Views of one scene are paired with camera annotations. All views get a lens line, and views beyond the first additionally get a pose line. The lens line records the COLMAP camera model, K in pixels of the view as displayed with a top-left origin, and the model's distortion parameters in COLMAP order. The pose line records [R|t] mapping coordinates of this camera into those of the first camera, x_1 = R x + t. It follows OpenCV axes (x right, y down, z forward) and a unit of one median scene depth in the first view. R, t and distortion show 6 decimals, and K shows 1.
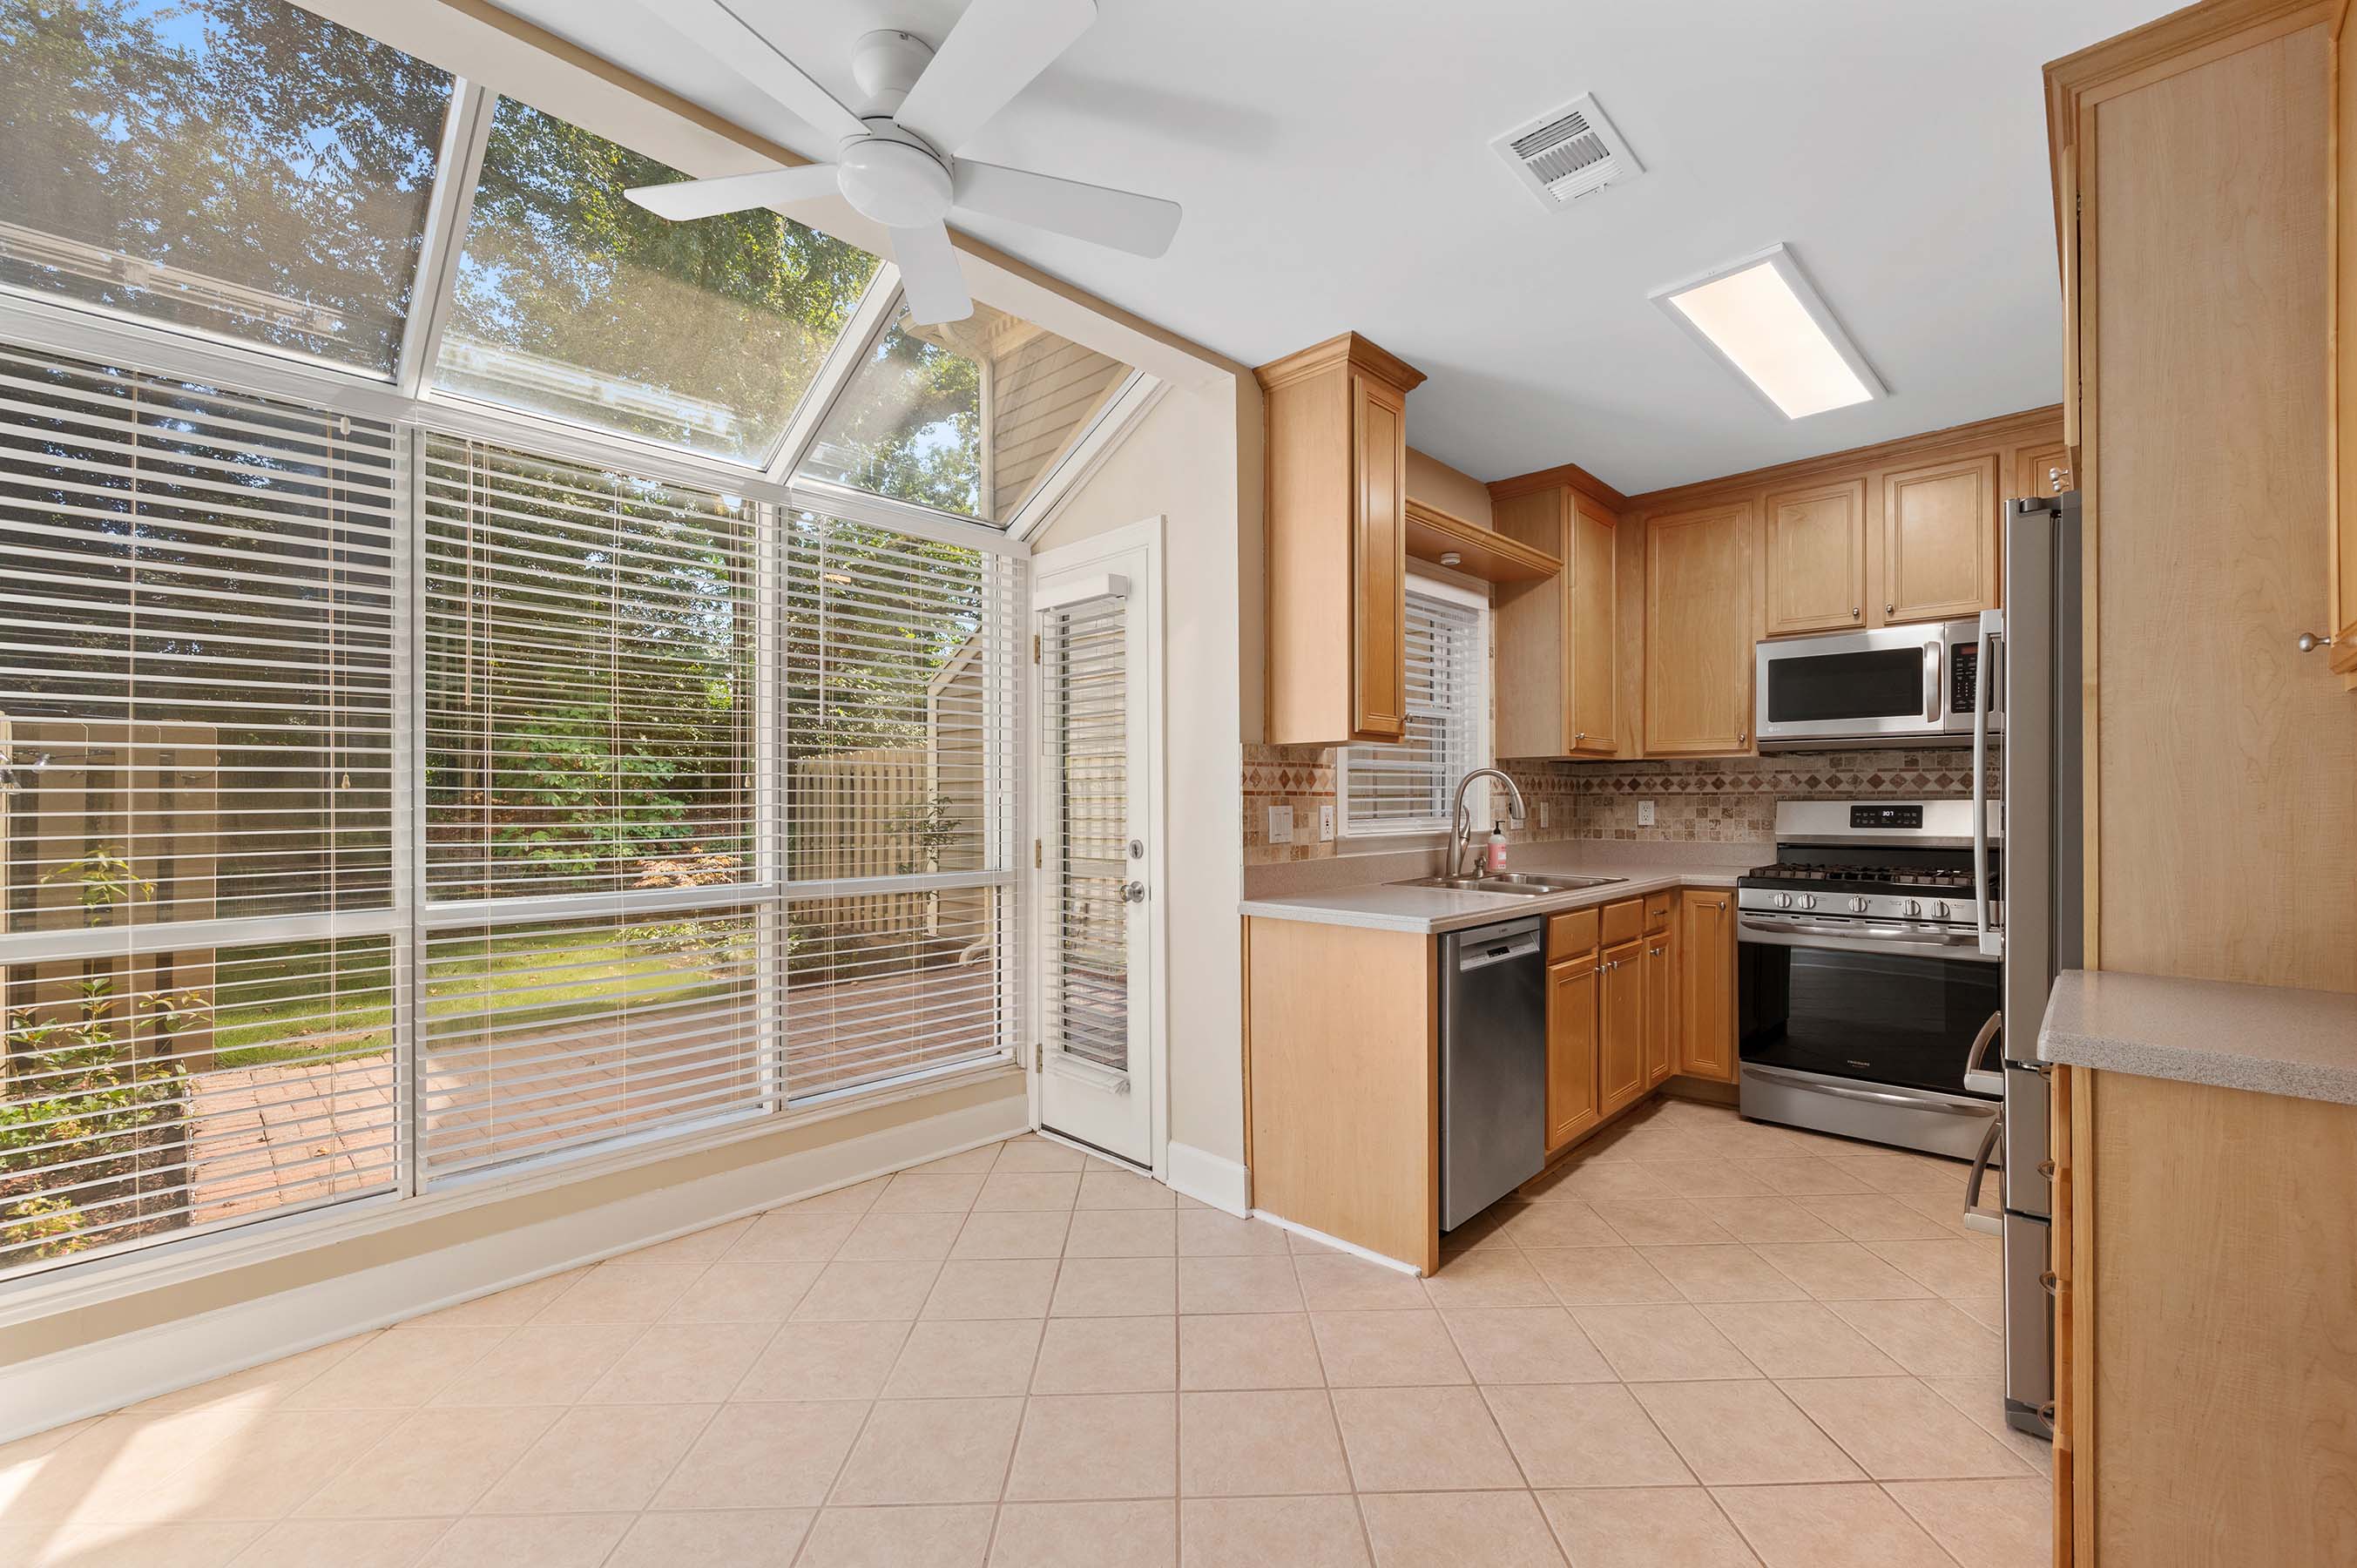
lens RADIAL K [[980.2, 0, 1178.5], [0, 980.2, 784.0], [0, 0, 1]] dist [0.000561, -0.000017]
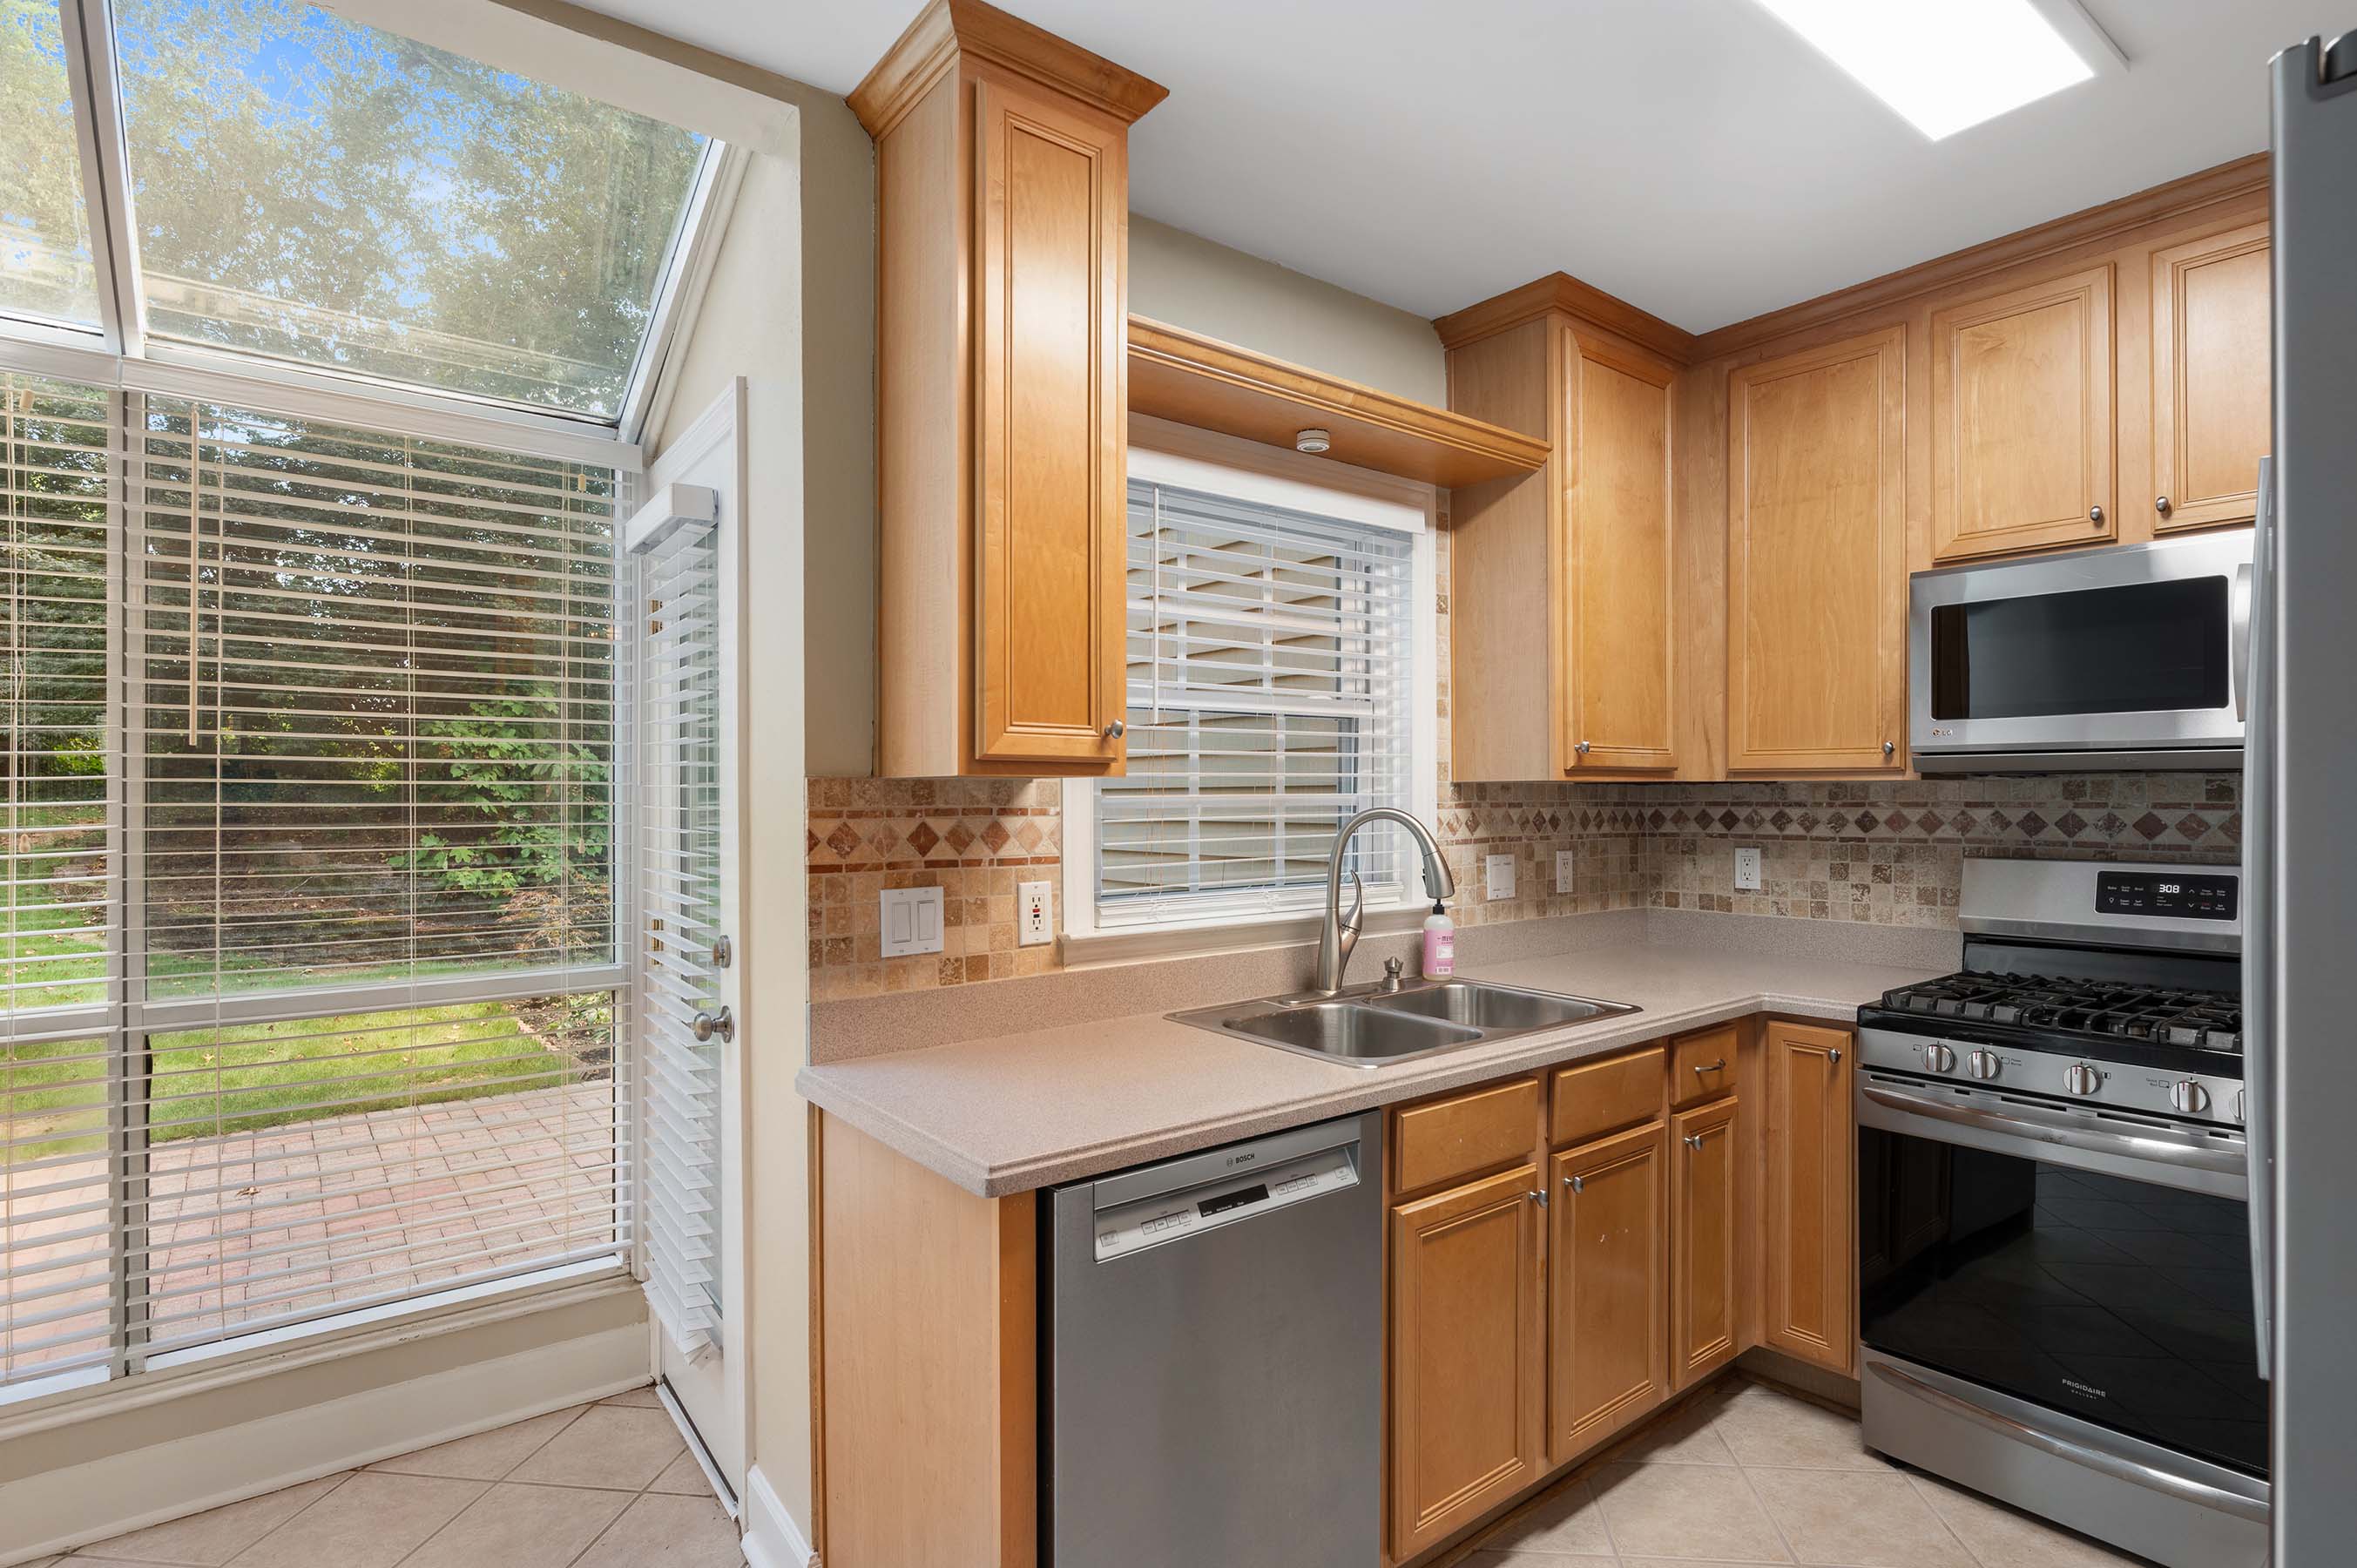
lens RADIAL K [[1166.7, 0, 1174.8], [0, 1166.7, 775.3], [0, 0, 1]] dist [-0.004910, 0.000080]
pose [[0.990225, -0.001978, -0.139466, 0.269455], [0.001814, 0.999998, -0.001302, -0.031504], [0.139468, 0.001036, 0.990226, 0.290079]]
